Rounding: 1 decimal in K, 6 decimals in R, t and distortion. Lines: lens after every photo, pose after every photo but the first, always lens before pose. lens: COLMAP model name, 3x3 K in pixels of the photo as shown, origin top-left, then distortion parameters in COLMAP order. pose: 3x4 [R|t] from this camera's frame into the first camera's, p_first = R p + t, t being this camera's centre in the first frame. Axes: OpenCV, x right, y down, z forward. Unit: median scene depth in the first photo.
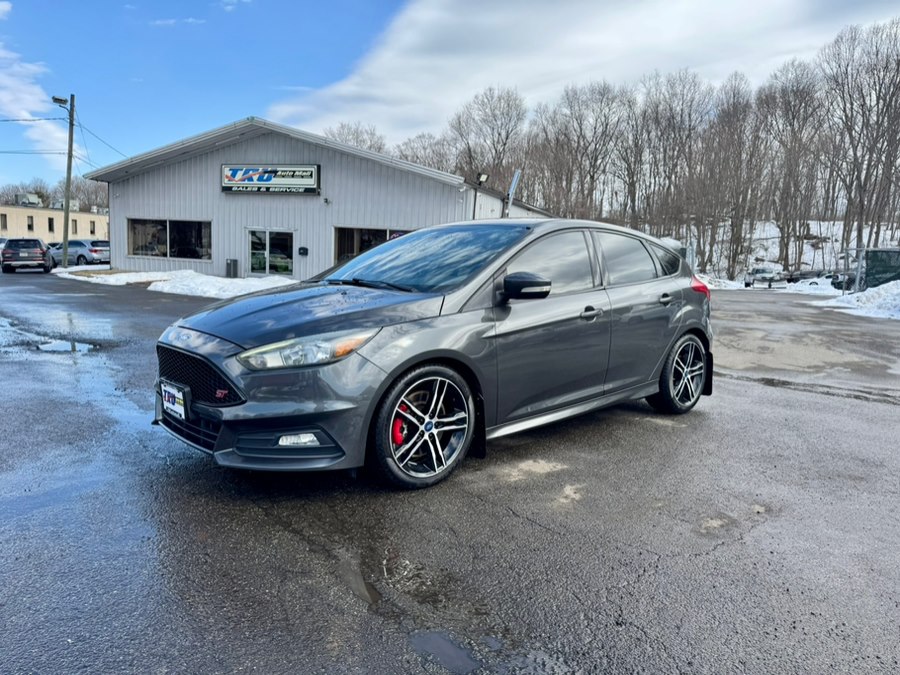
lens RADIAL K [[626.1, 0, 451.6], [0, 626.1, 341.3], [0, 0, 1]] dist [0.058977, -0.082336]
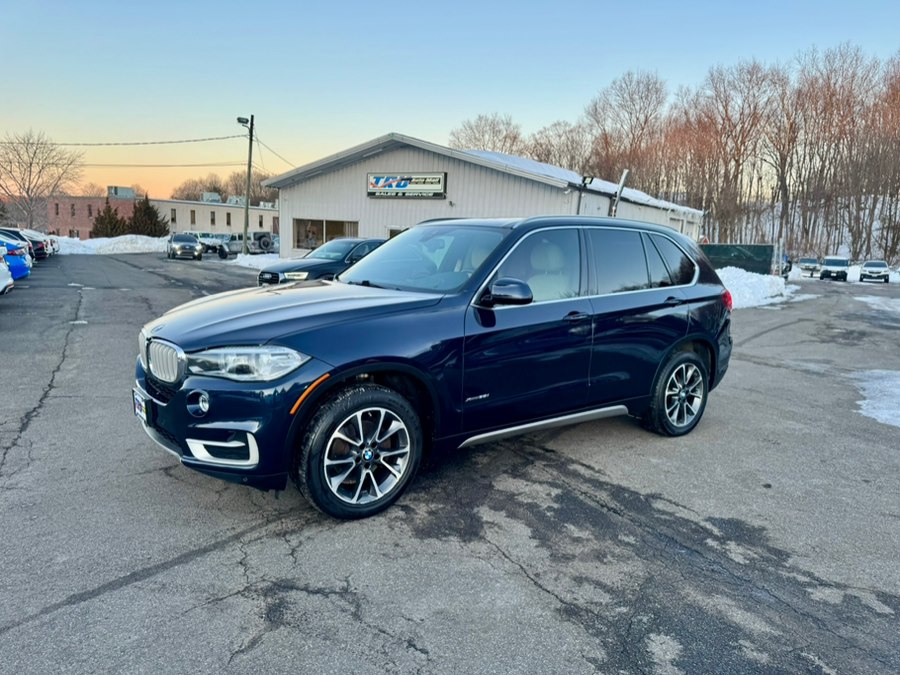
lens RADIAL K [[626.1, 0, 448.8], [0, 626.1, 348.1], [0, 0, 1]] dist [0.058977, -0.082336]
pose [[0.976349, 0.036328, -0.213125, 0.047280], [-0.029474, 0.998944, 0.035251, 0.003363], [0.214180, -0.028136, 0.976389, -0.125919]]
